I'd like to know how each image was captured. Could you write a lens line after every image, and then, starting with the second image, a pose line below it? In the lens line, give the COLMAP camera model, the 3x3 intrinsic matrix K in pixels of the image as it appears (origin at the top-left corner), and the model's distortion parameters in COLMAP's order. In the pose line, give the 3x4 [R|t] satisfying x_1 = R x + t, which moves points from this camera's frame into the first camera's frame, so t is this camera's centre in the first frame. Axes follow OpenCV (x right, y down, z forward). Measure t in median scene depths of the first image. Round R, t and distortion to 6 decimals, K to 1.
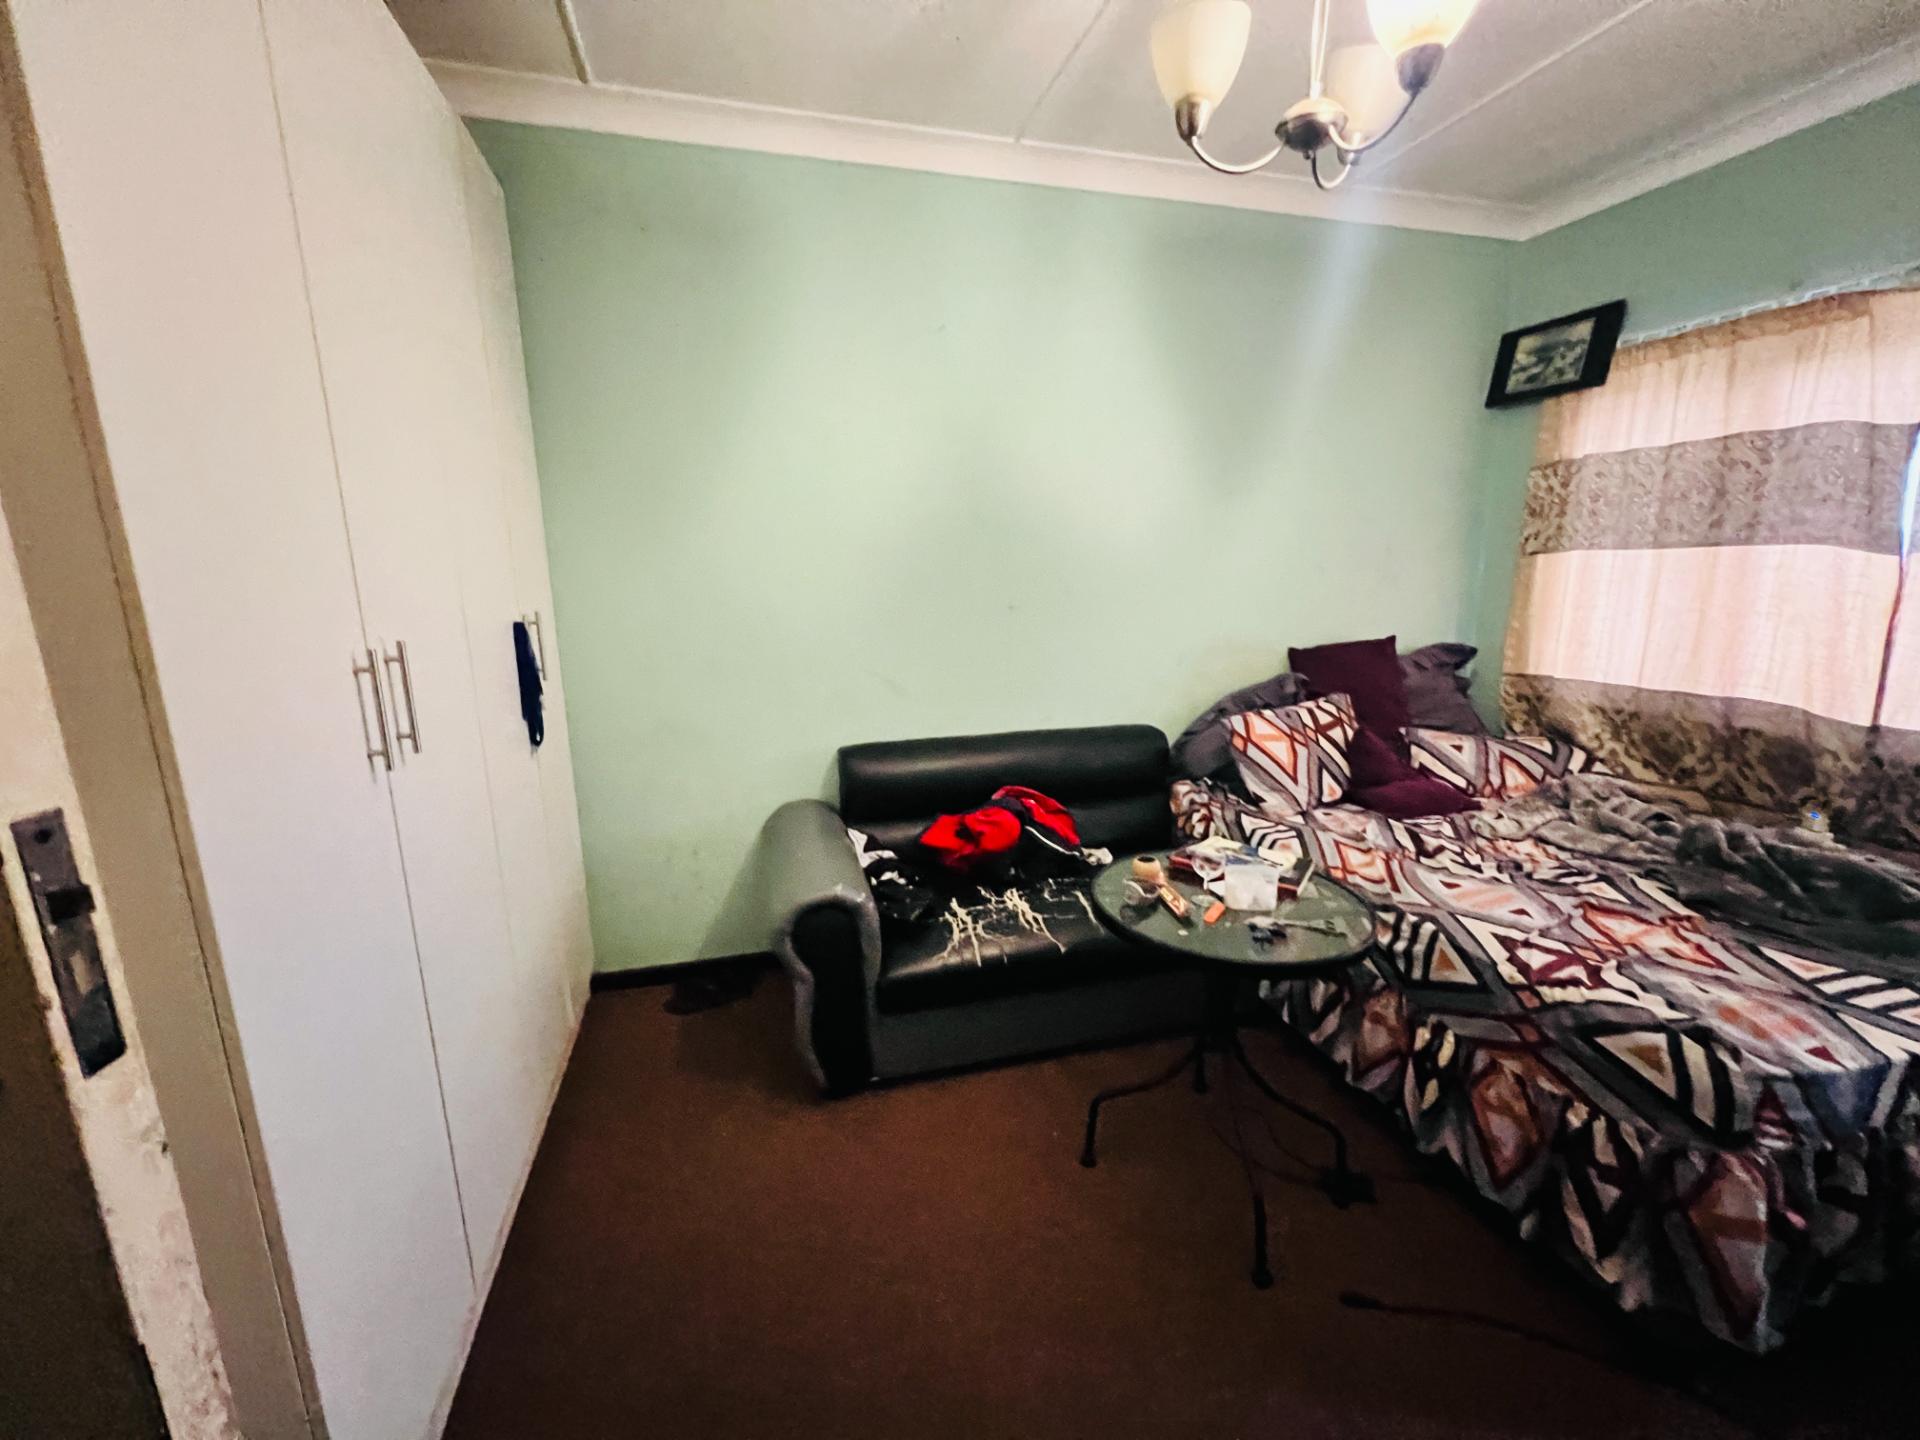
lens RADIAL K [[762.6, 0, 957.9], [0, 762.6, 717.5], [0, 0, 1]] dist [-0.003606, 0.000625]
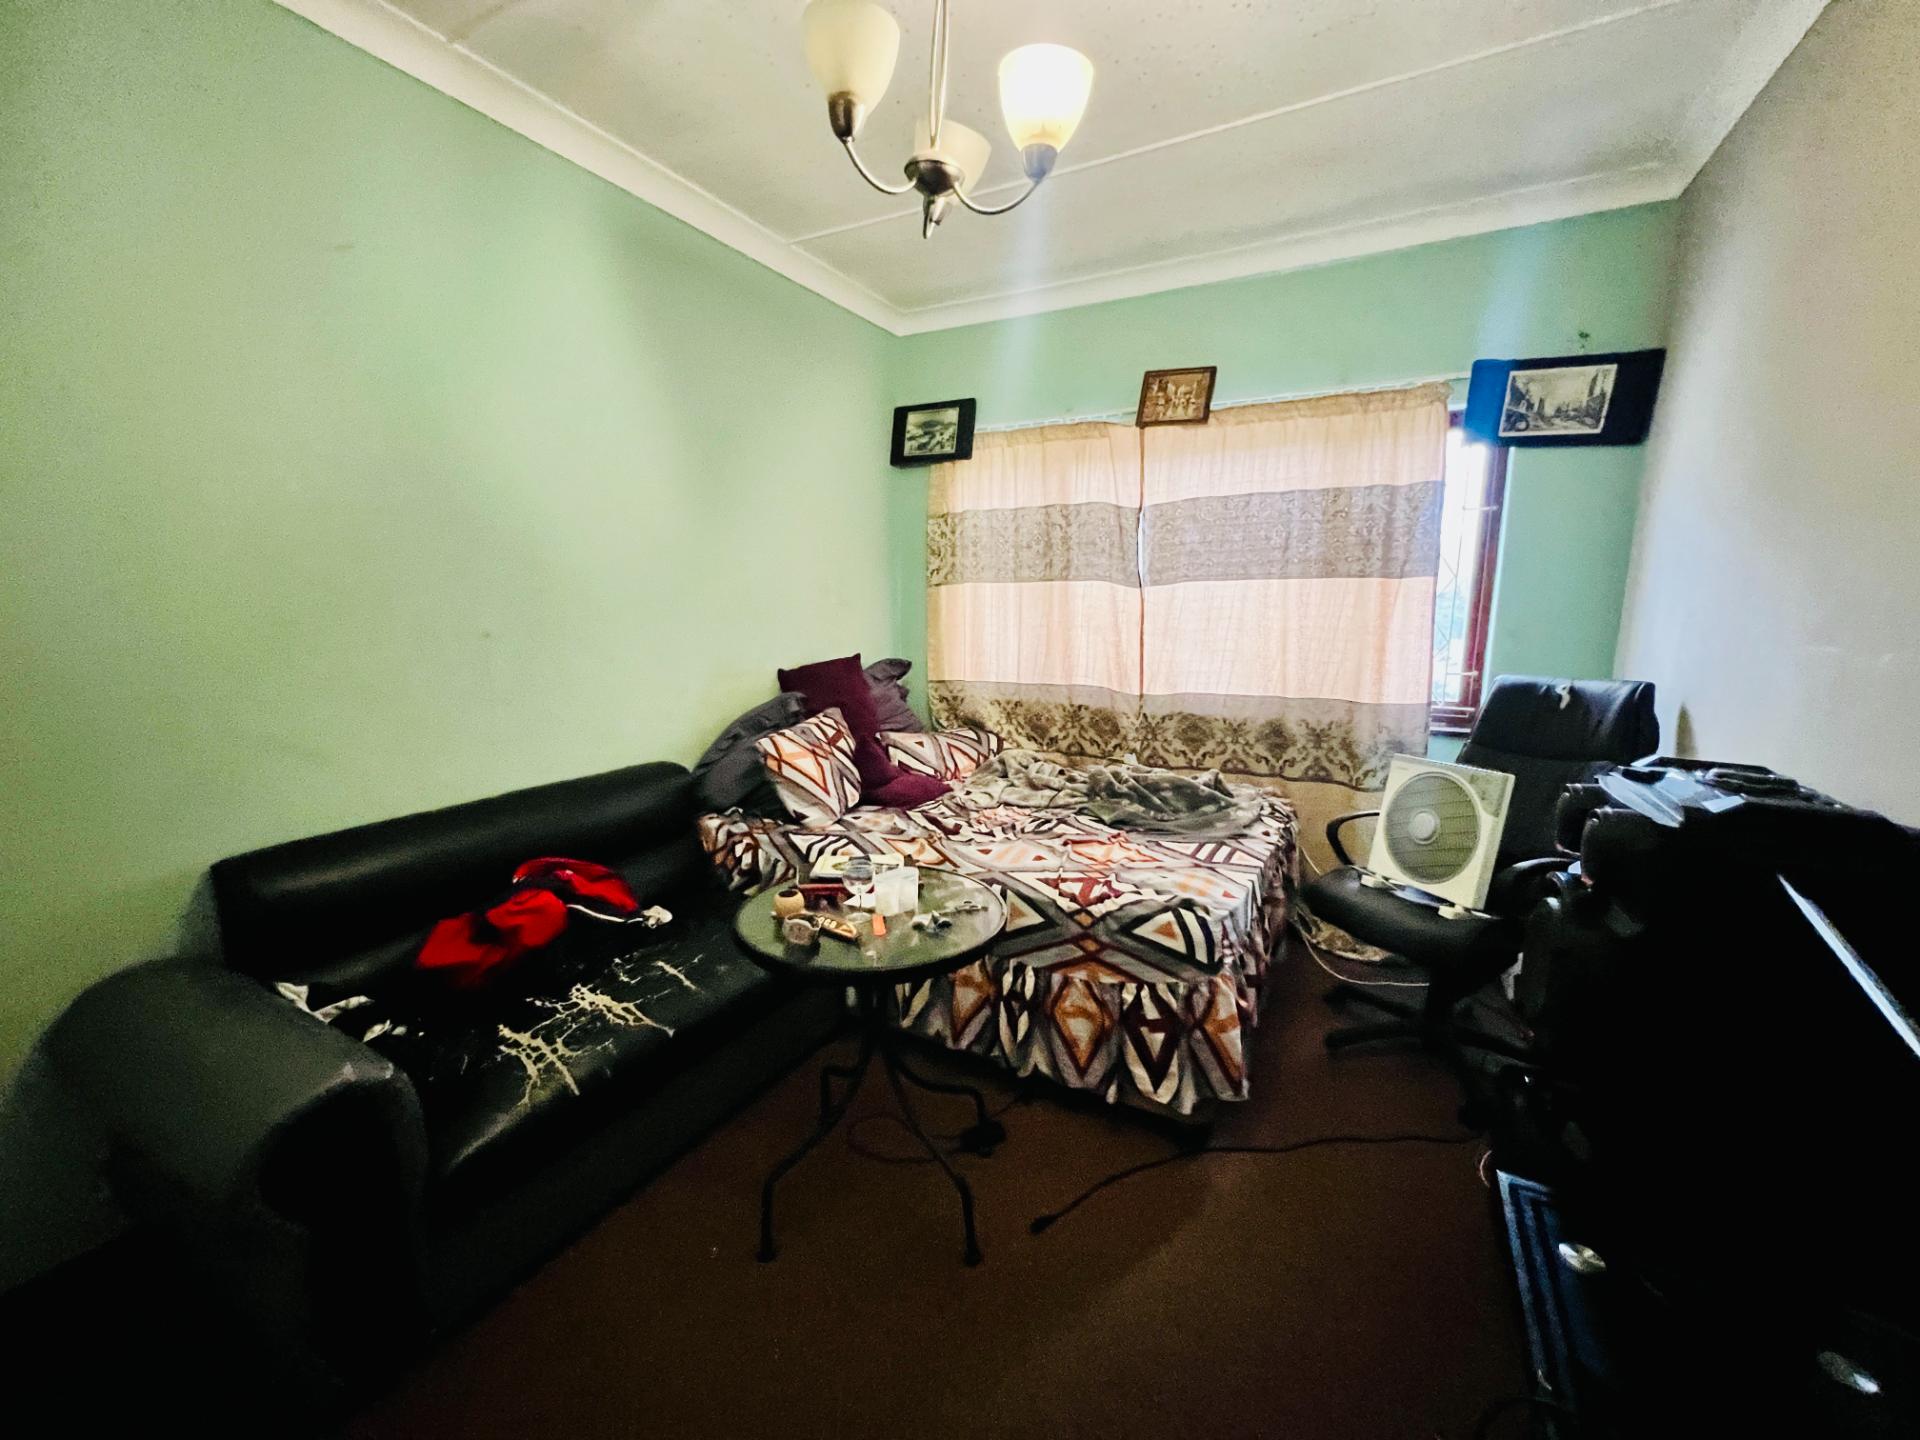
lens RADIAL K [[762.6, 0, 959.5], [0, 762.6, 717.7], [0, 0, 1]] dist [-0.003606, 0.000625]
pose [[0.694088, -0.098426, 0.713130, -0.177297], [0.130973, 0.991342, 0.009349, -0.005050], [-0.707876, 0.086912, 0.700969, 0.133737]]
